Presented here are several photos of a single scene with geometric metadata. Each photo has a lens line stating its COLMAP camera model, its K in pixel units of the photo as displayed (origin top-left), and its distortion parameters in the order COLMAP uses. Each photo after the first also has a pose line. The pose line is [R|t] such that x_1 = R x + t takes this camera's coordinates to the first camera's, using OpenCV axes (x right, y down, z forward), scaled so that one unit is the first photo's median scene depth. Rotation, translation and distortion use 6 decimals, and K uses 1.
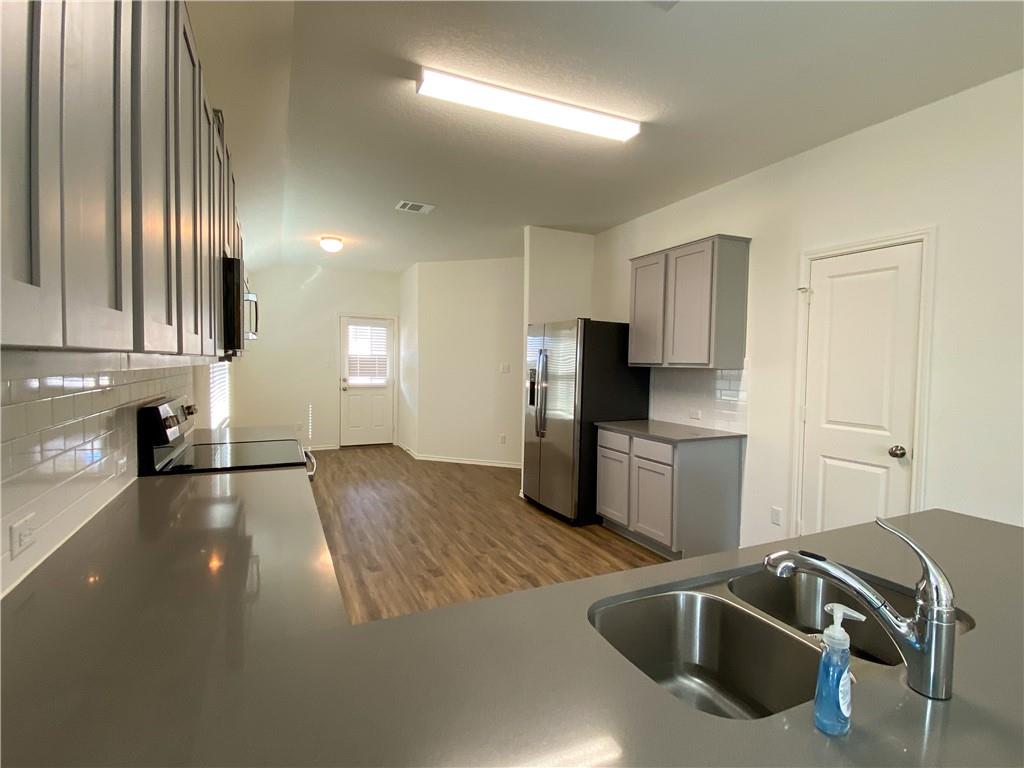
lens RADIAL K [[496.3, 0, 509.5], [0, 496.3, 375.3], [0, 0, 1]] dist [0.077348, -0.066091]
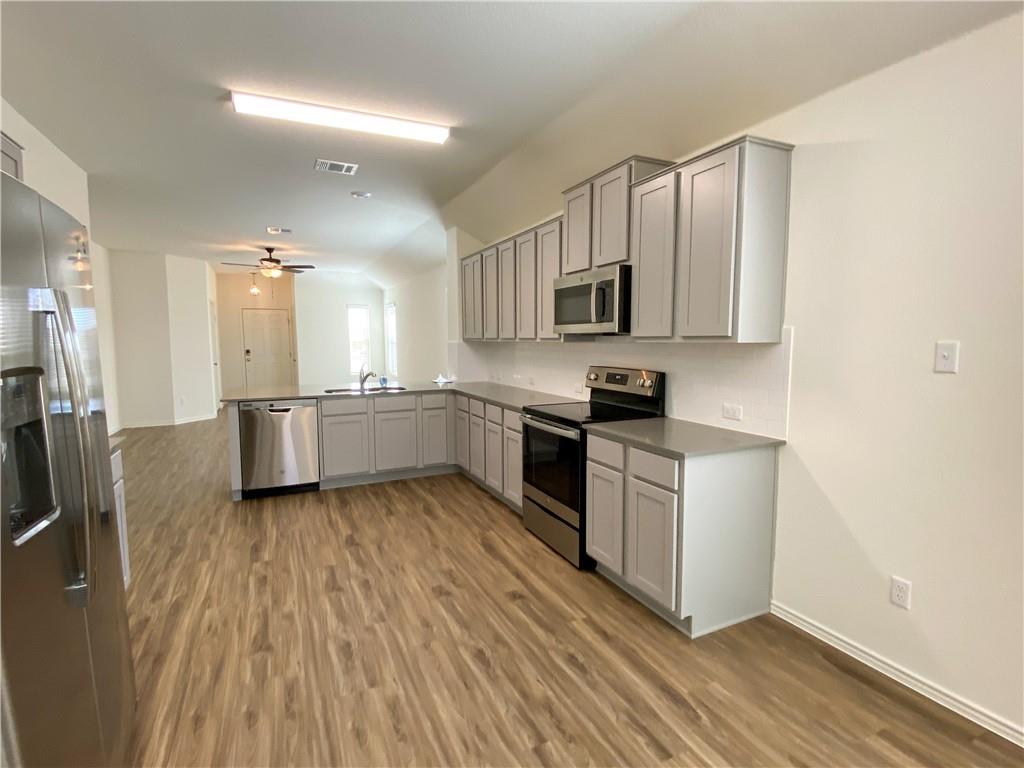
lens RADIAL K [[496.3, 0, 509.5], [0, 496.3, 375.3], [0, 0, 1]] dist [0.077348, -0.066091]
pose [[-0.999905, -0.011389, -0.007723, -0.222819], [-0.012096, 0.995047, 0.098664, -0.046613], [0.006561, 0.098748, -0.995091, 1.597166]]
